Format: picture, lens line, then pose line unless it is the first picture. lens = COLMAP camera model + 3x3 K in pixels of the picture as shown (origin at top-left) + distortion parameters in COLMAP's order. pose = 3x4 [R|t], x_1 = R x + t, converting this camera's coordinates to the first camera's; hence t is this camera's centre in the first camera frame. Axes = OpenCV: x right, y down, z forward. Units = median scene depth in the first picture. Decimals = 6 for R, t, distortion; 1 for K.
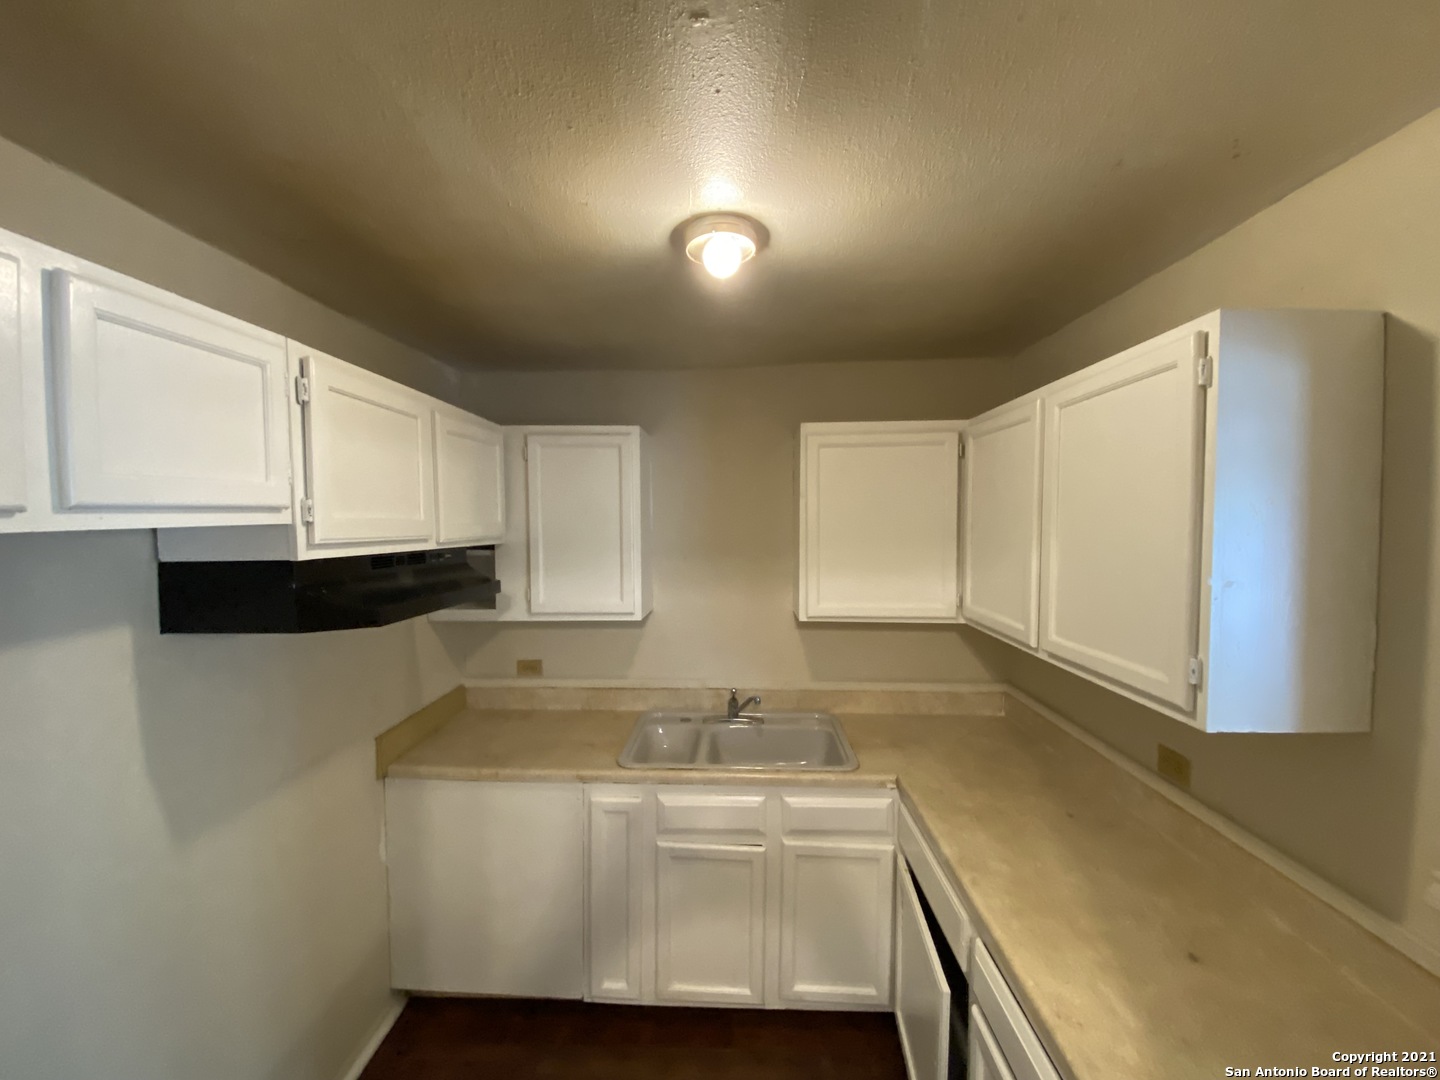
lens RADIAL K [[585.1, 0, 715.7], [0, 585.1, 540.8], [0, 0, 1]] dist [0.033569, -0.026874]
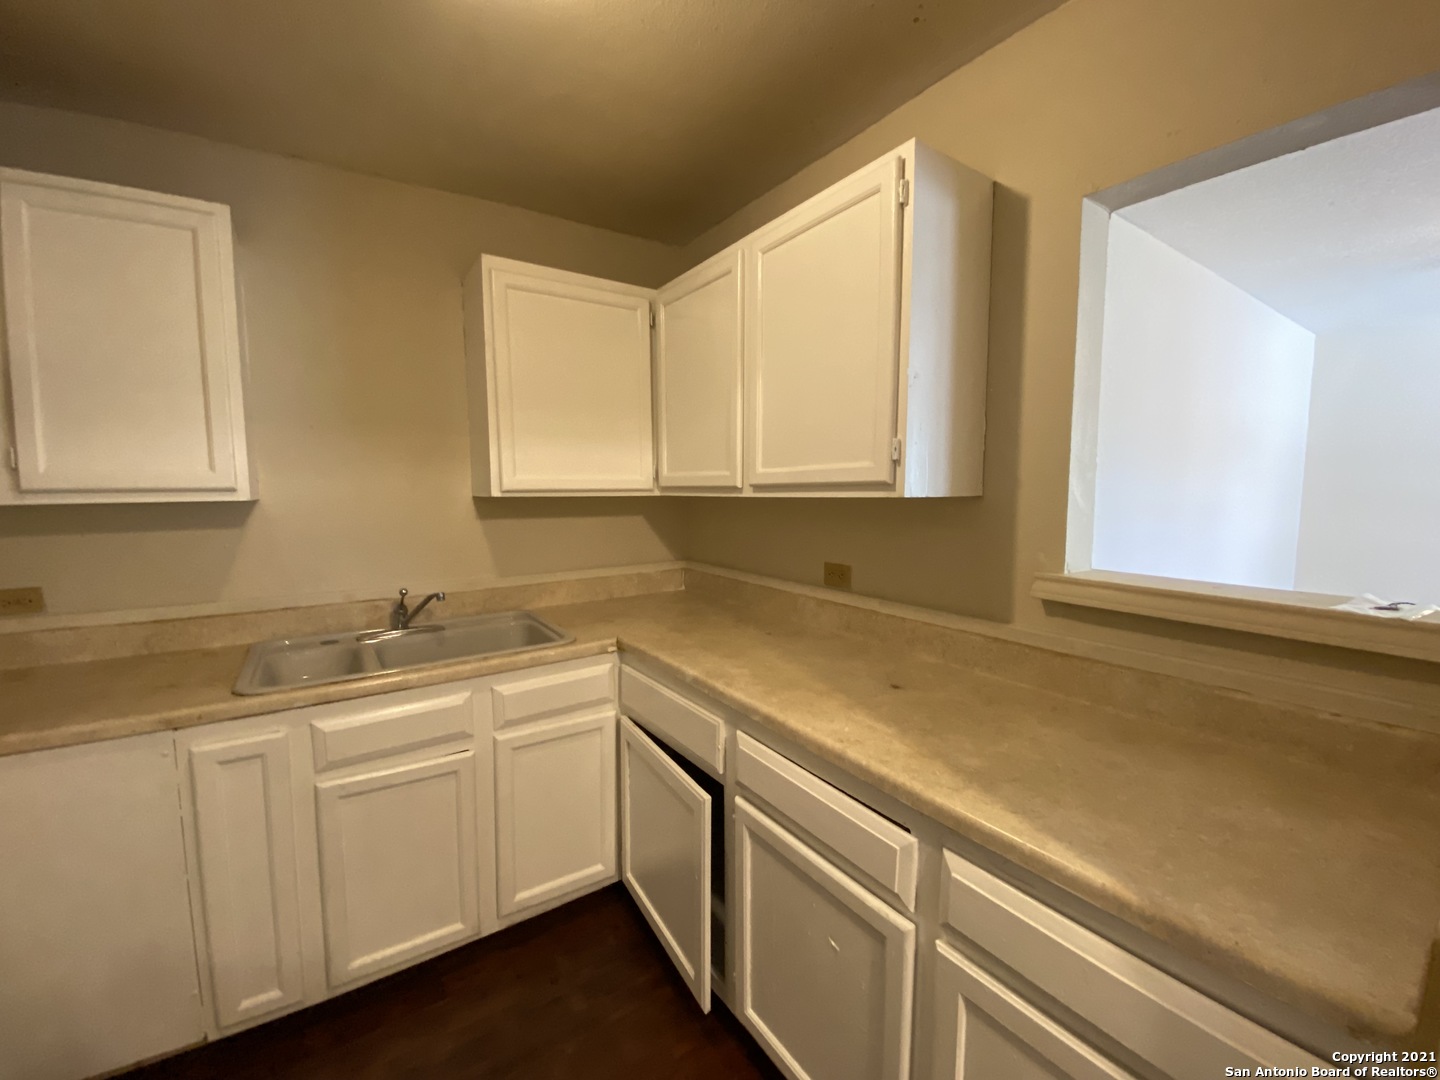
lens RADIAL K [[585.1, 0, 715.7], [0, 585.1, 540.8], [0, 0, 1]] dist [0.033569, -0.026874]
pose [[0.802959, -0.055130, 0.593479, -0.121293], [0.025431, 0.997975, 0.058297, 0.183801], [-0.595491, -0.031717, 0.802736, 0.135821]]
